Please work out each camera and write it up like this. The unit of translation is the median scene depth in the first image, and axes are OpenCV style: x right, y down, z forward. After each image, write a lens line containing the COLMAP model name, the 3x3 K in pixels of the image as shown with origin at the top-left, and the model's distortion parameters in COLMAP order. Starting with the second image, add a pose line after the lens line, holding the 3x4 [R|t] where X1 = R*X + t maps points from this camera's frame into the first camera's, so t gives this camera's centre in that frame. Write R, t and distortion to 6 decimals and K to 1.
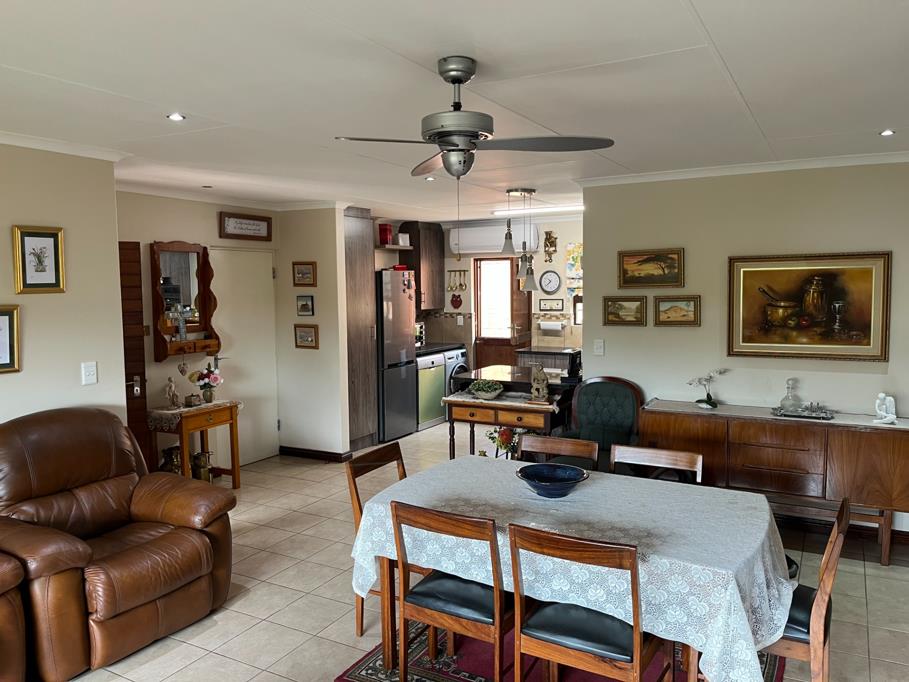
lens RADIAL K [[692.7, 0, 450.8], [0, 692.7, 339.4], [0, 0, 1]] dist [0.032910, -0.047007]
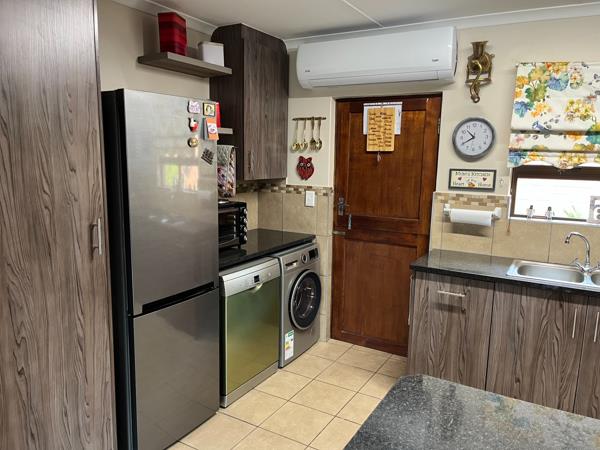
lens RADIAL K [[457.3, 0, 298.8], [0, 457.3, 227.2], [0, 0, 1]] dist [0.032910, -0.047007]
pose [[0.999304, 0.033809, -0.015737, 0.011632], [-0.032527, 0.996609, 0.075576, -0.035003], [0.018239, -0.075012, 0.997016, 0.625122]]
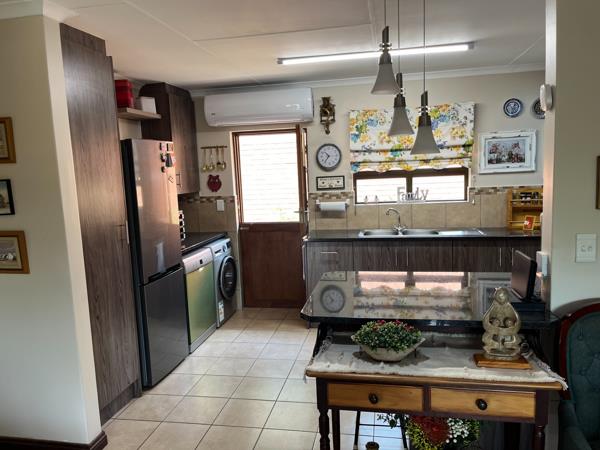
lens RADIAL K [[457.3, 0, 302.4], [0, 457.3, 227.7], [0, 0, 1]] dist [0.032910, -0.047007]
pose [[0.947063, -0.068317, 0.313693, -0.075723], [0.055850, 0.997257, 0.048572, -0.023044], [-0.316151, -0.028481, 0.948281, 0.459637]]
